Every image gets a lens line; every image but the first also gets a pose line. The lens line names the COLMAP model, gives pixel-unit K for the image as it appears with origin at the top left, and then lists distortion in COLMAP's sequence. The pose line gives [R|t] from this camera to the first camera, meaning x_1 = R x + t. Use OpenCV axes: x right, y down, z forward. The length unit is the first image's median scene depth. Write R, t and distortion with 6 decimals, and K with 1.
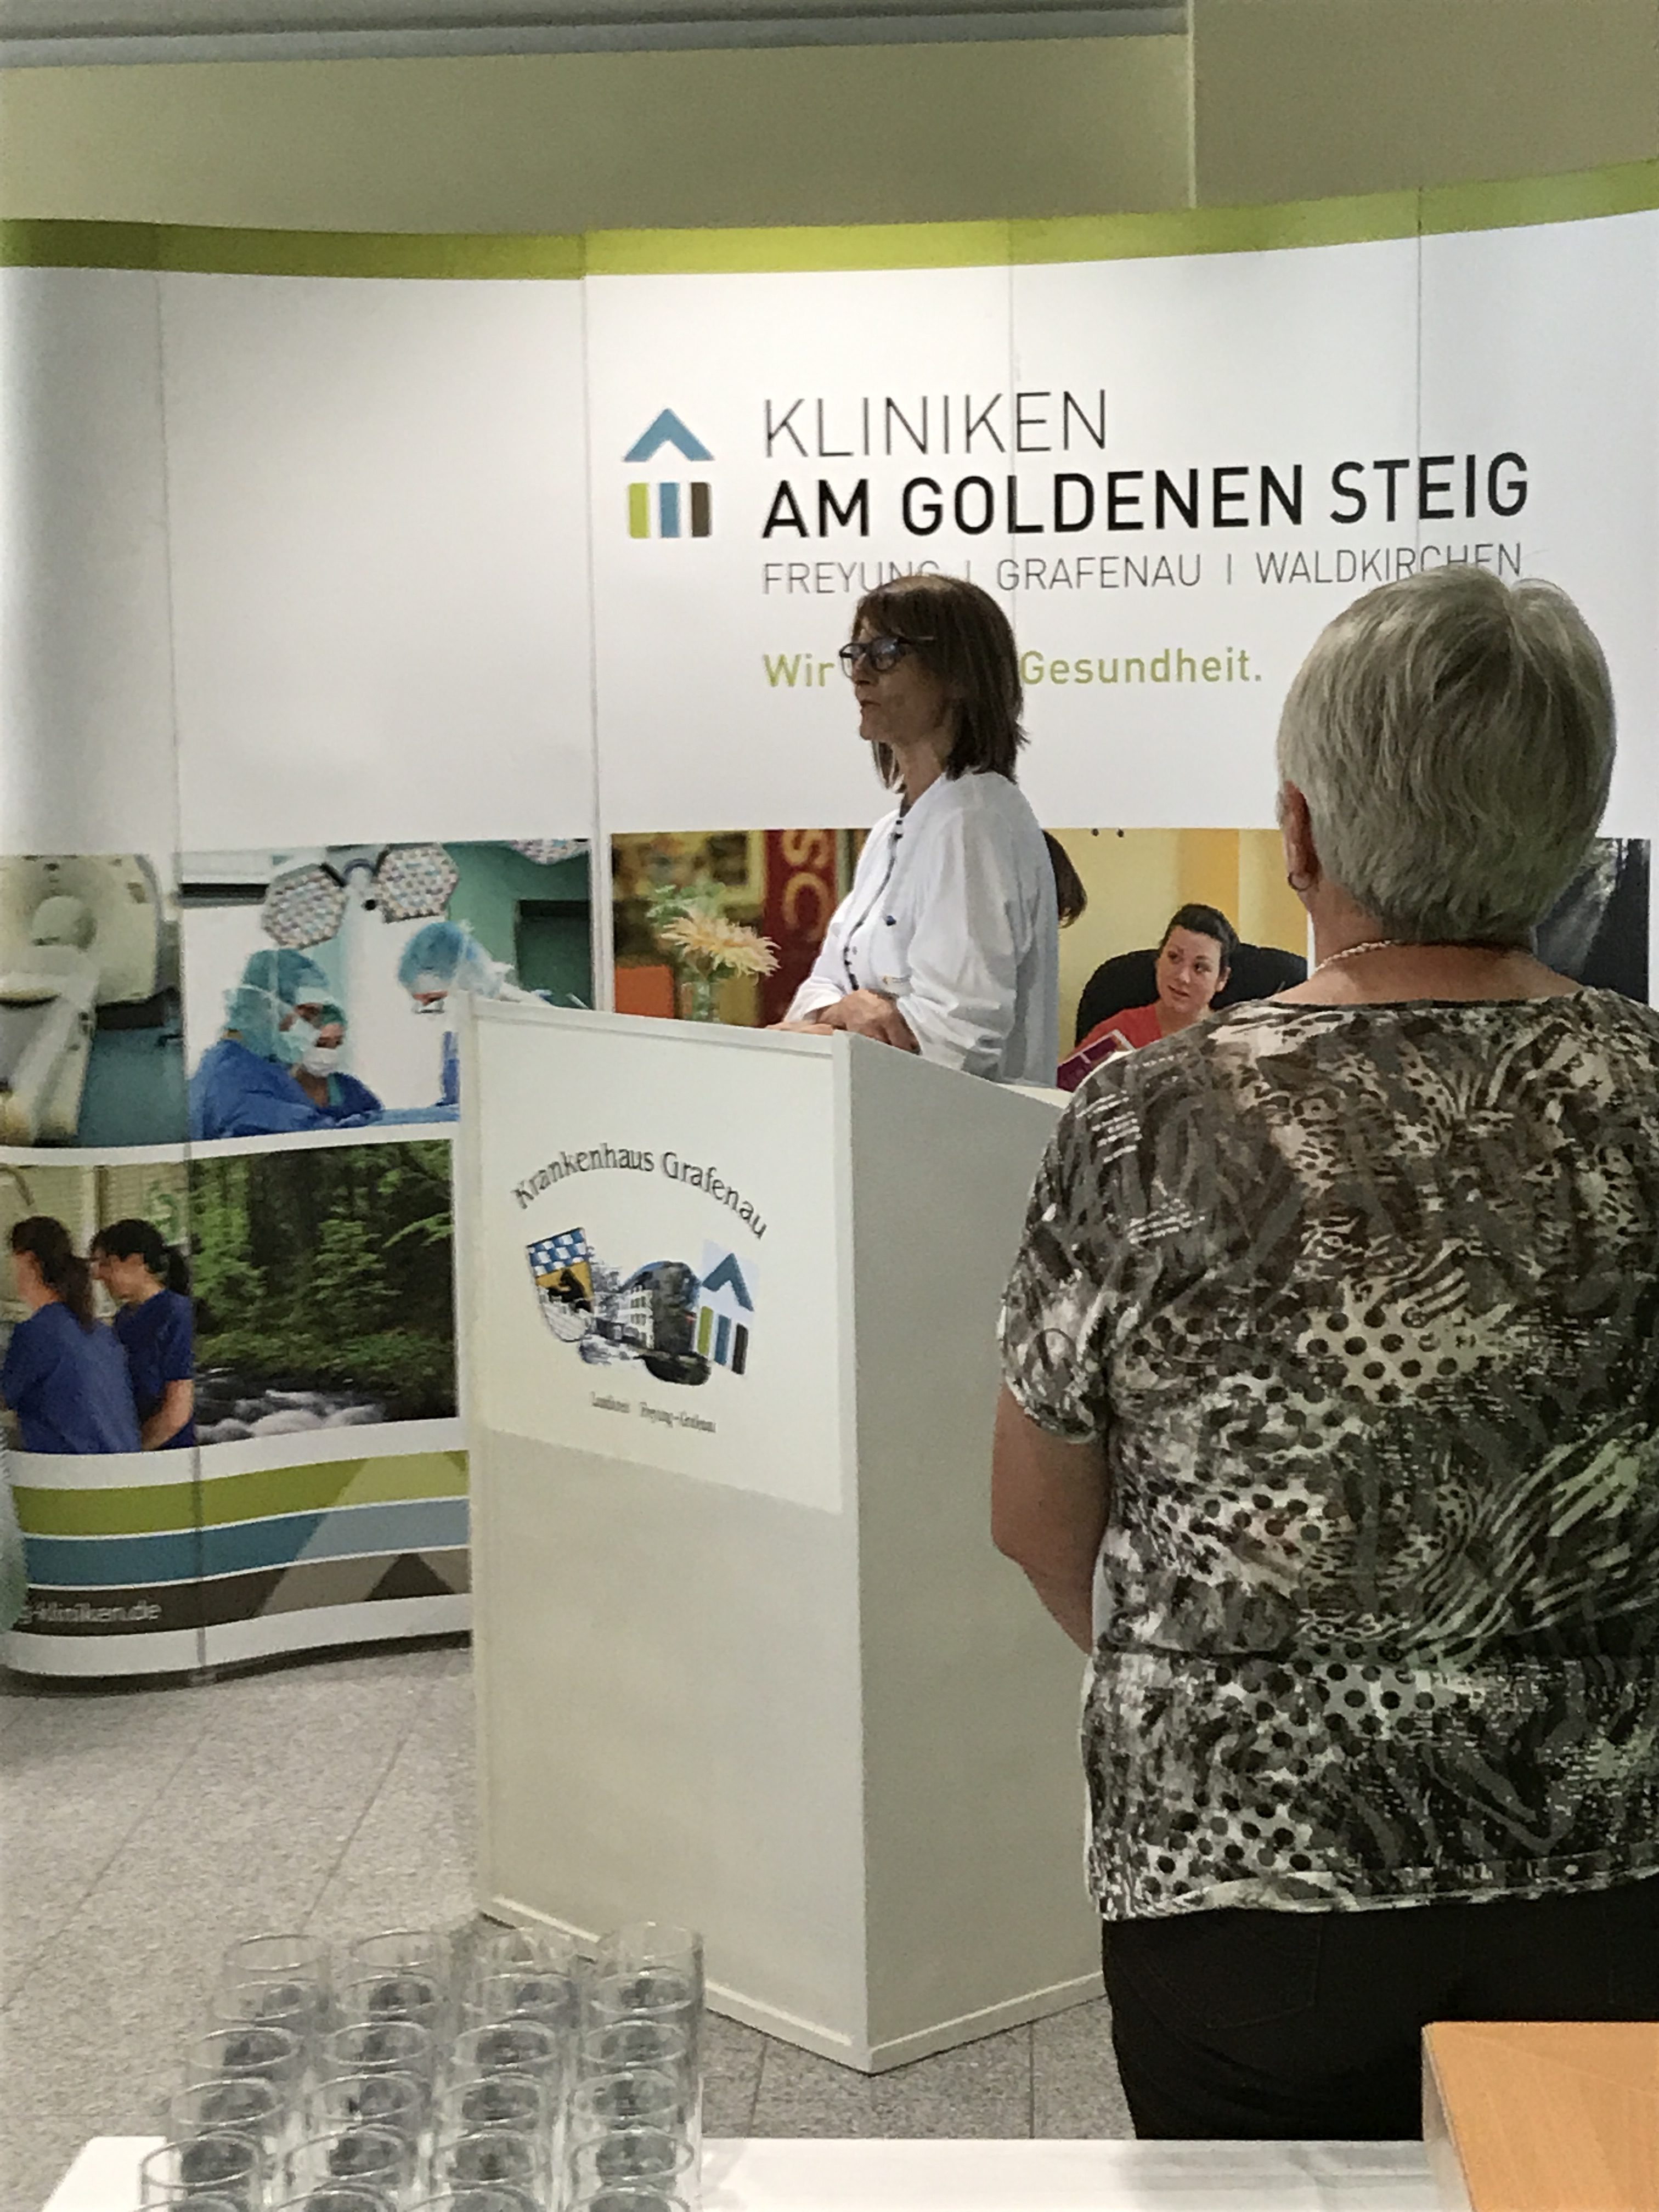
lens RADIAL K [[4283.9, 0, 829.5], [0, 4283.9, 1106.0], [0, 0, 1]] dist [0.164127, -0.139212]
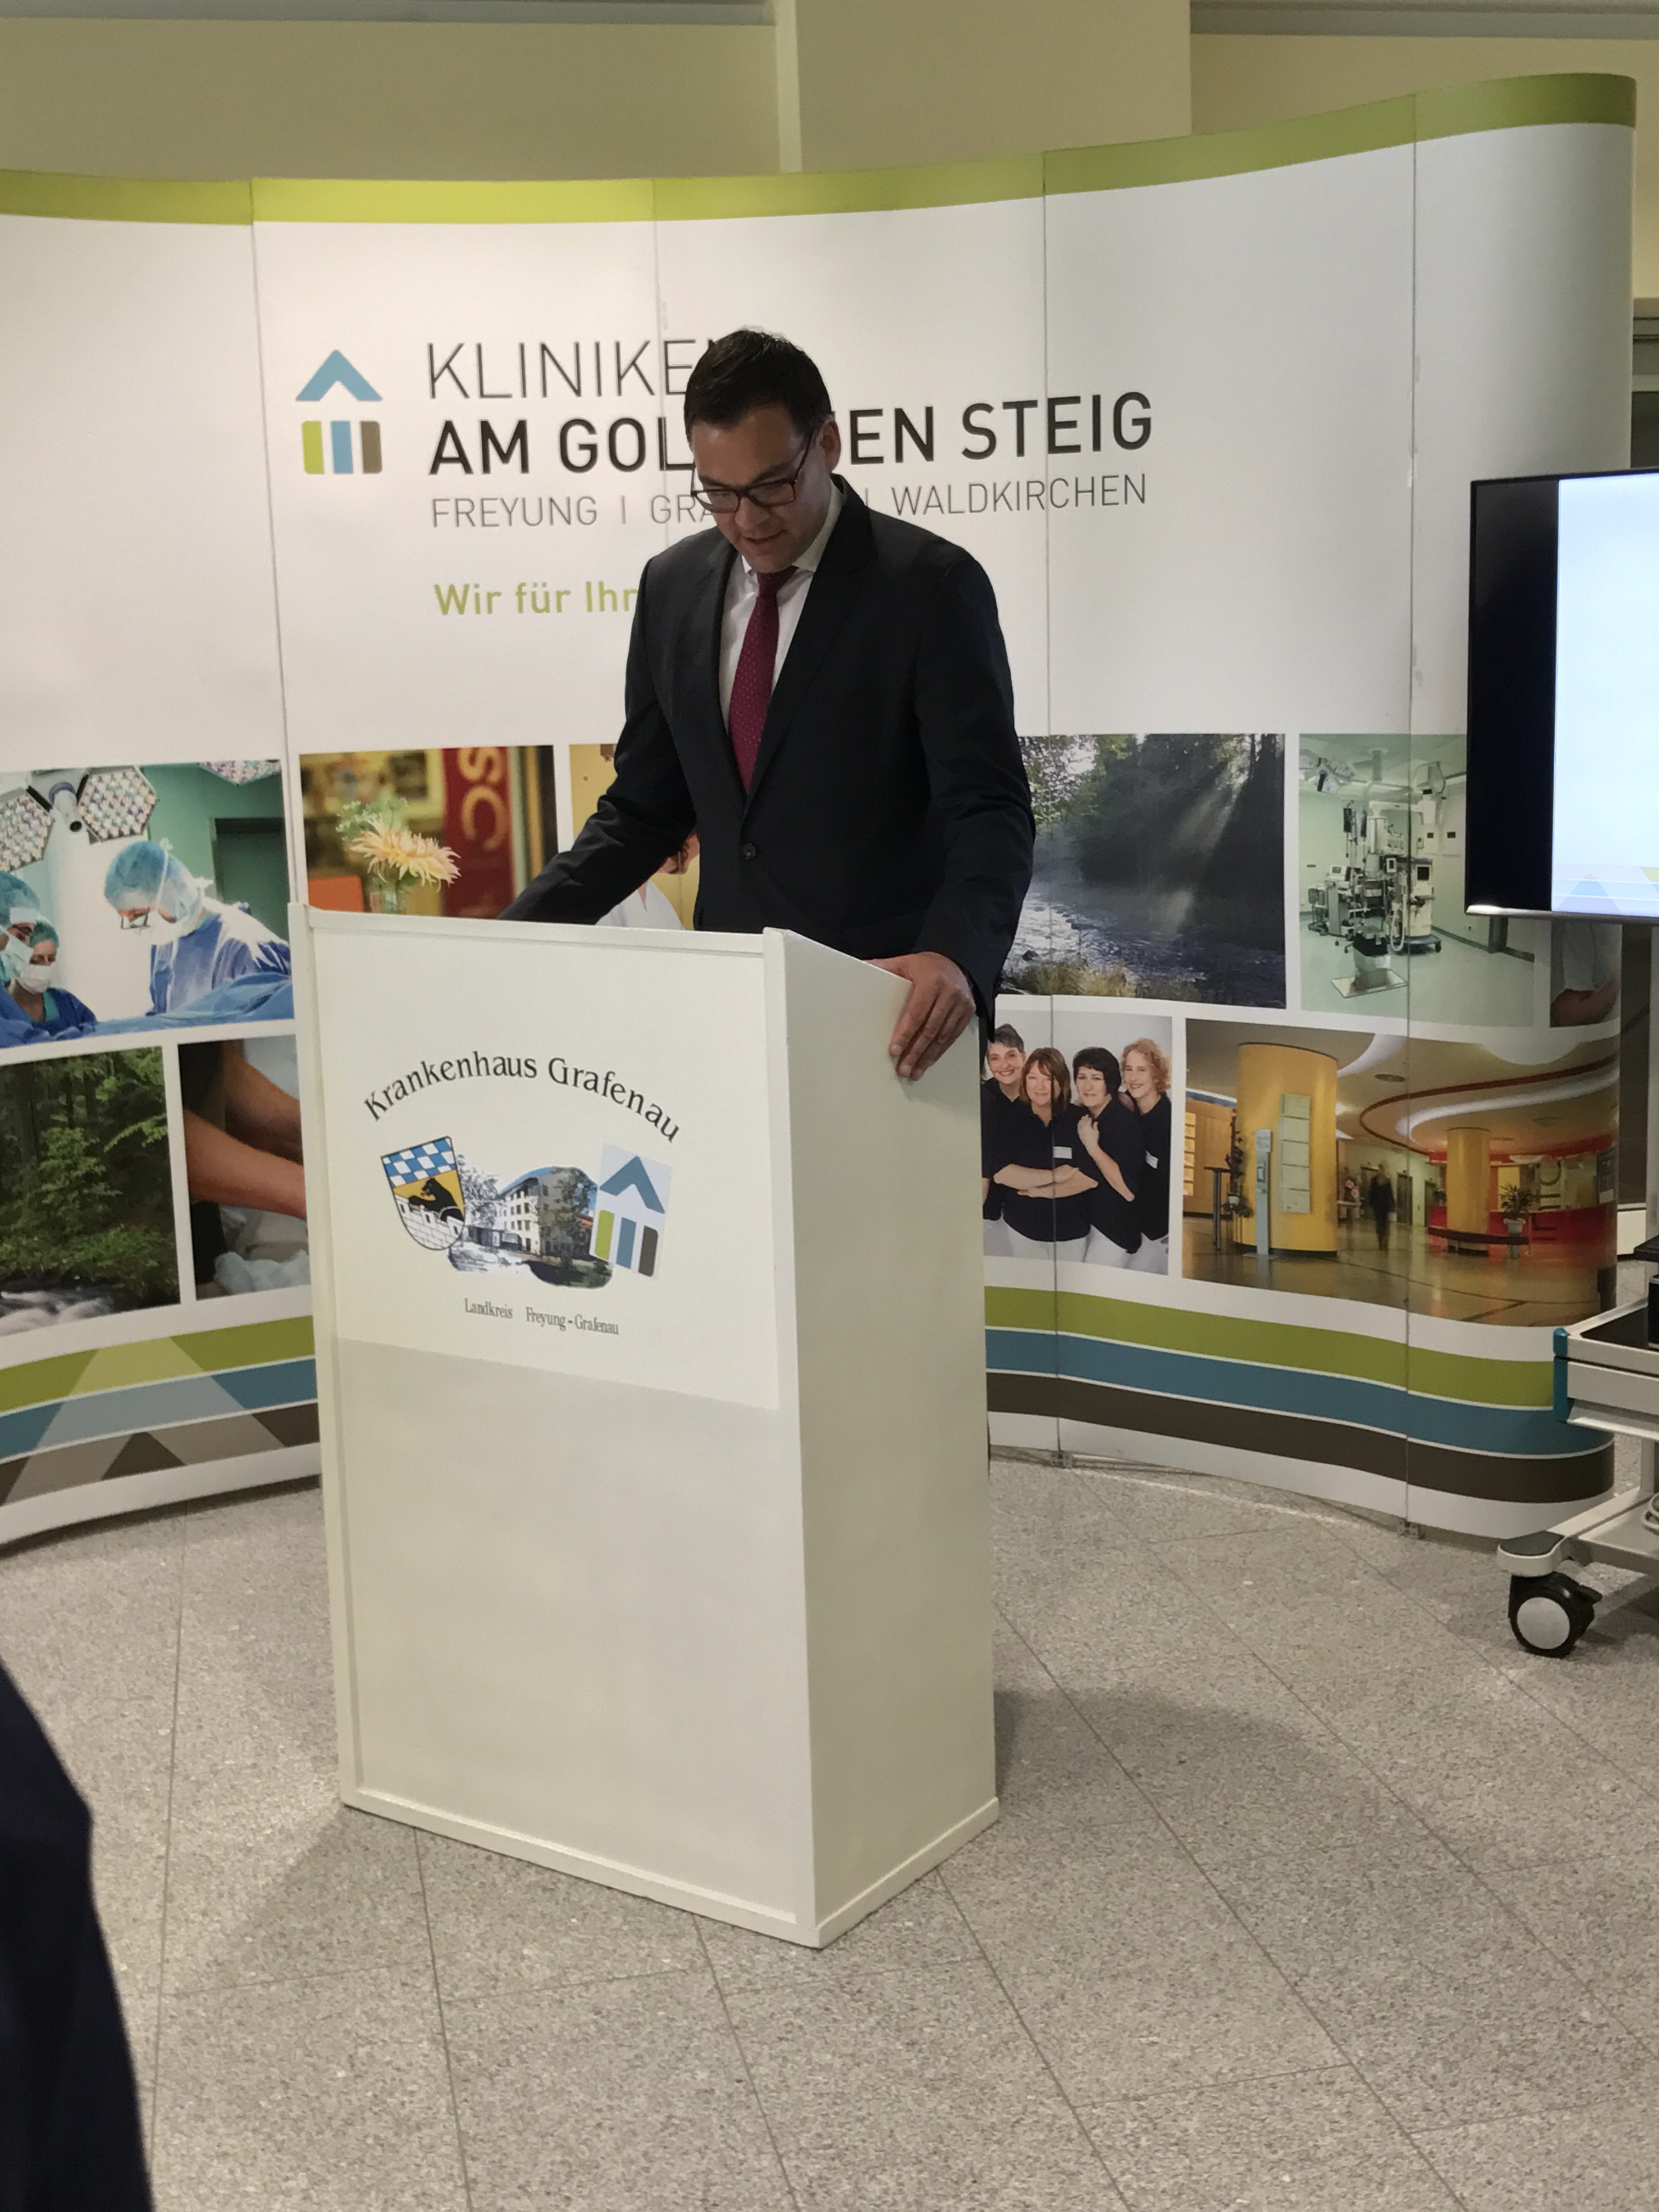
lens RADIAL K [[2799.9, 0, 830.7], [0, 2799.9, 1140.4], [0, 0, 1]] dist [0.176698, -0.774378]
pose [[0.959899, -0.059546, 0.273950, -0.123706], [0.042829, 0.996860, 0.066606, -0.008484], [-0.277055, -0.052202, 0.959435, 0.283614]]
